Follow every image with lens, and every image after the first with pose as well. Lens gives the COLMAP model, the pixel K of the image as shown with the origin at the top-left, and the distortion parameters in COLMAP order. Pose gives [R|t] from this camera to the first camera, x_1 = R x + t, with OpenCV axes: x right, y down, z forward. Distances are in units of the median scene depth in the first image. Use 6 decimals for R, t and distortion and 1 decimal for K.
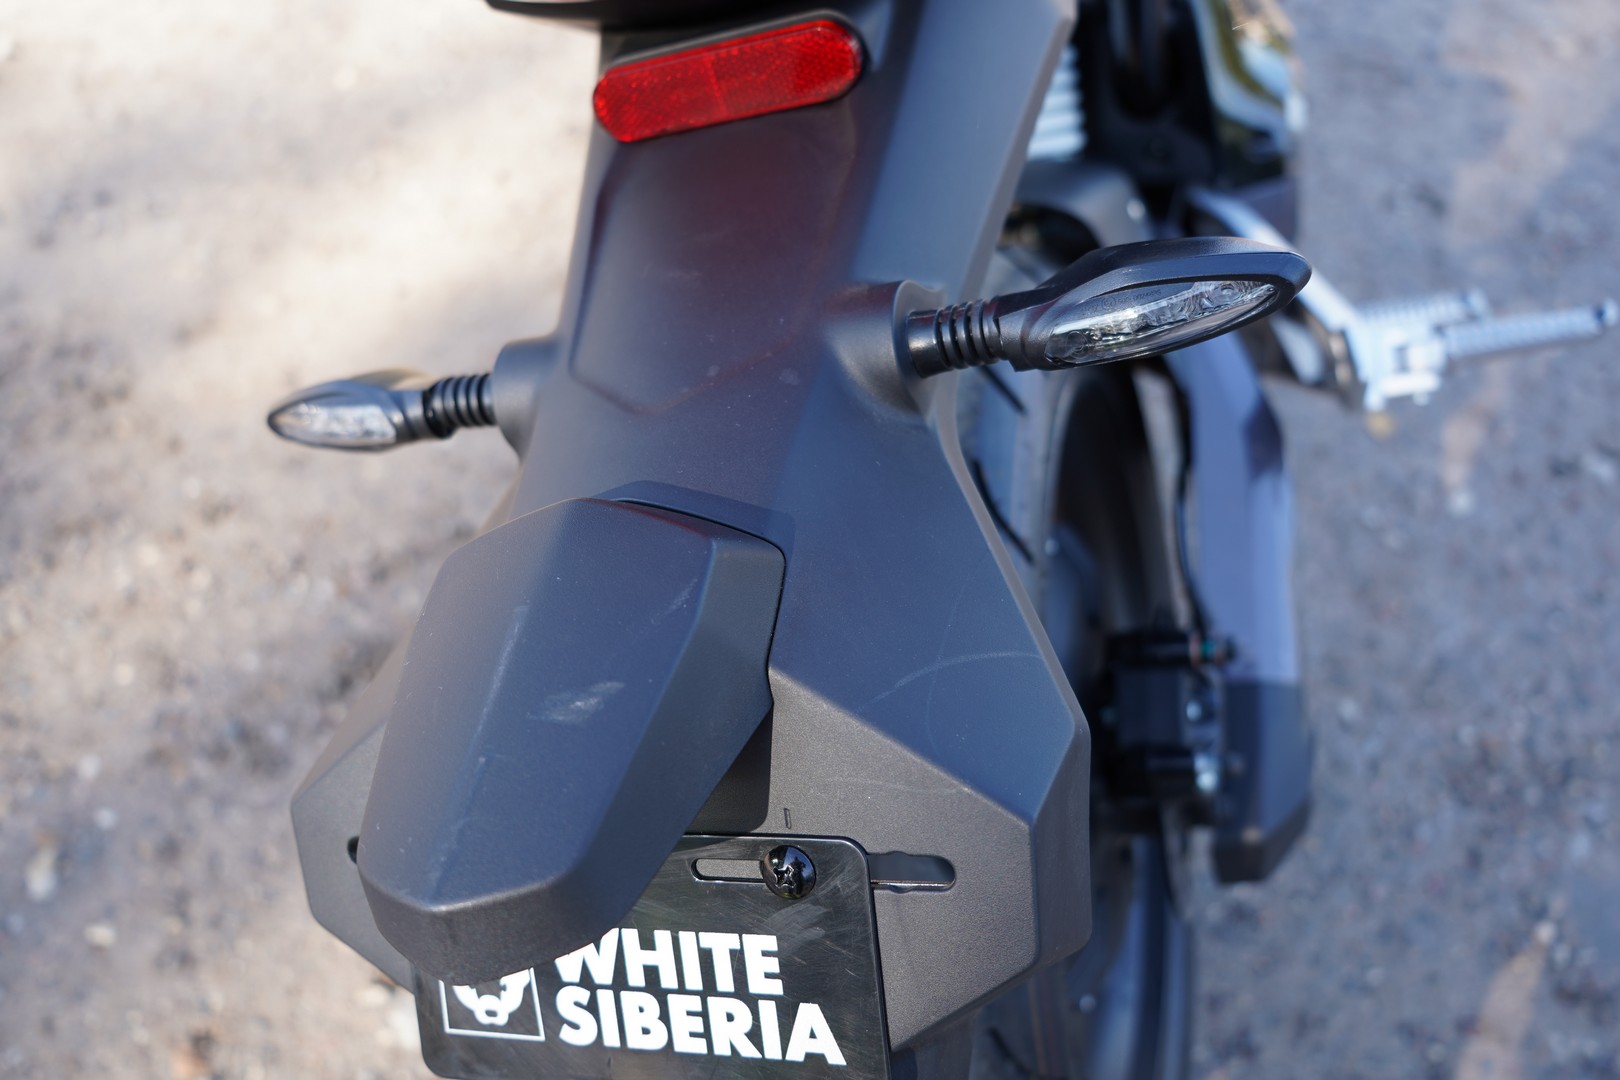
lens RADIAL K [[1306.2, 0, 808.8], [0, 1306.2, 542.0], [0, 0, 1]] dist [-0.019392, 0.021610]
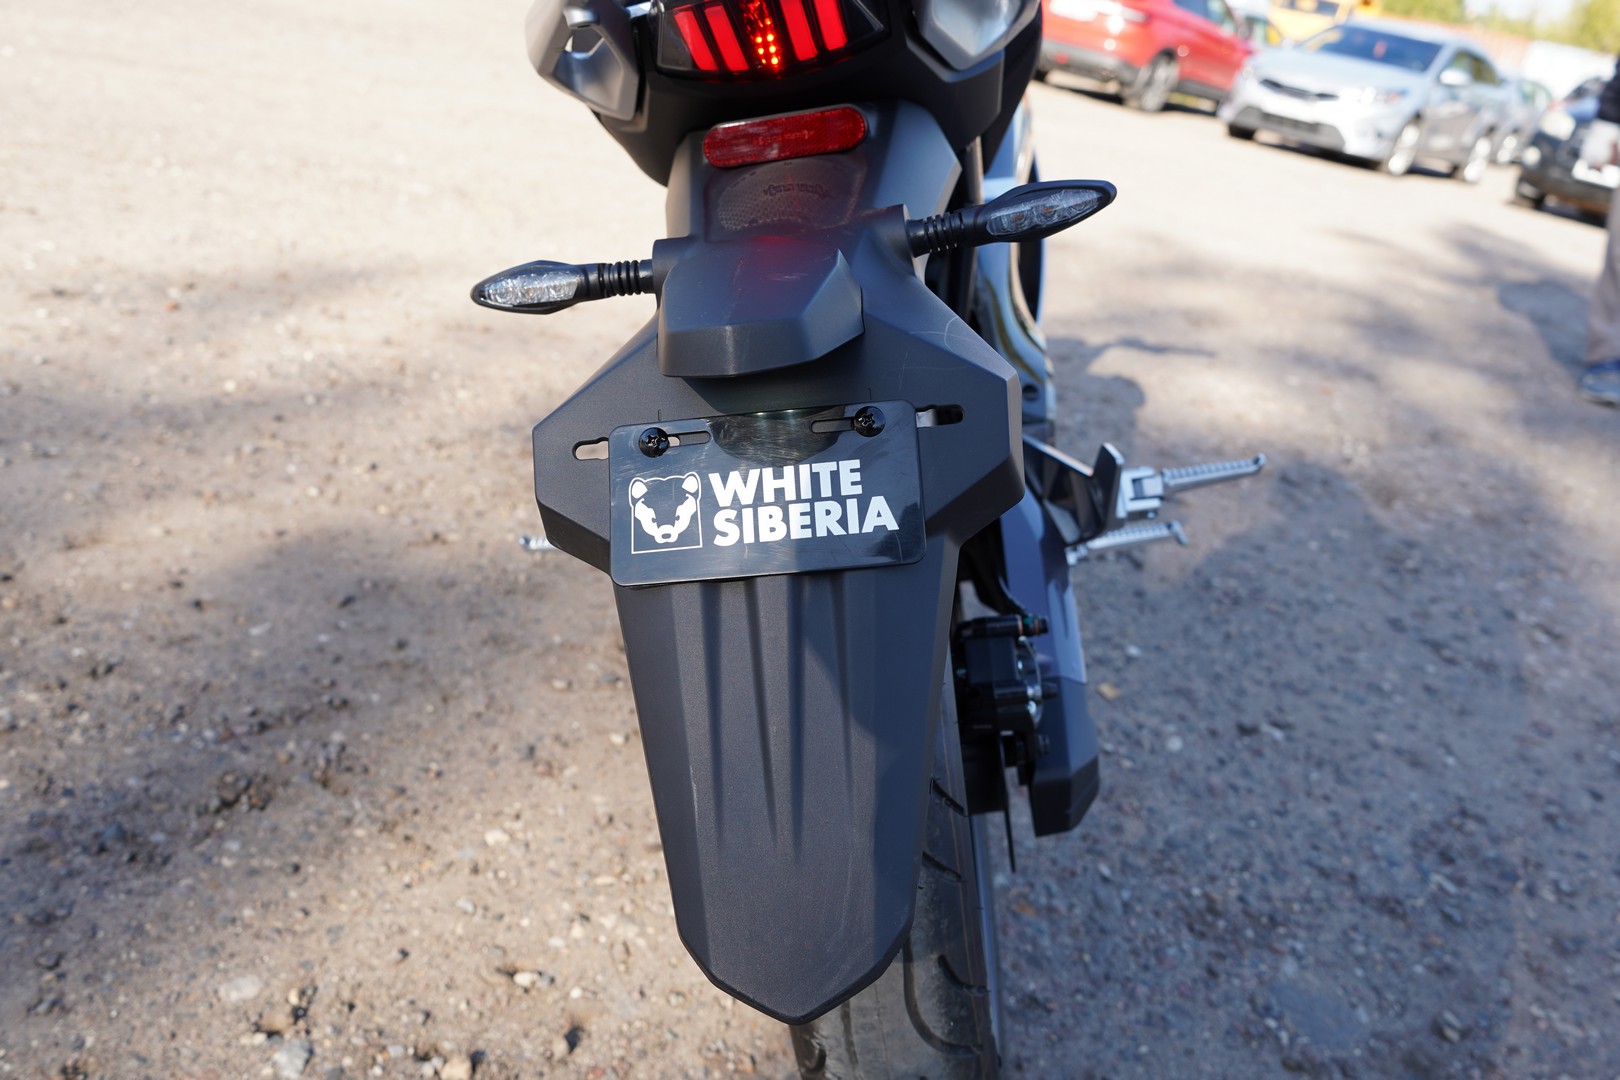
lens RADIAL K [[1306.2, 0, 807.1], [0, 1306.2, 542.1], [0, 0, 1]] dist [-0.019392, 0.021610]
pose [[0.976873, 0.095769, 0.191174, -0.136581], [-0.020338, 0.931650, -0.362787, 0.340055], [-0.212852, 0.350508, 0.912052, -0.180461]]
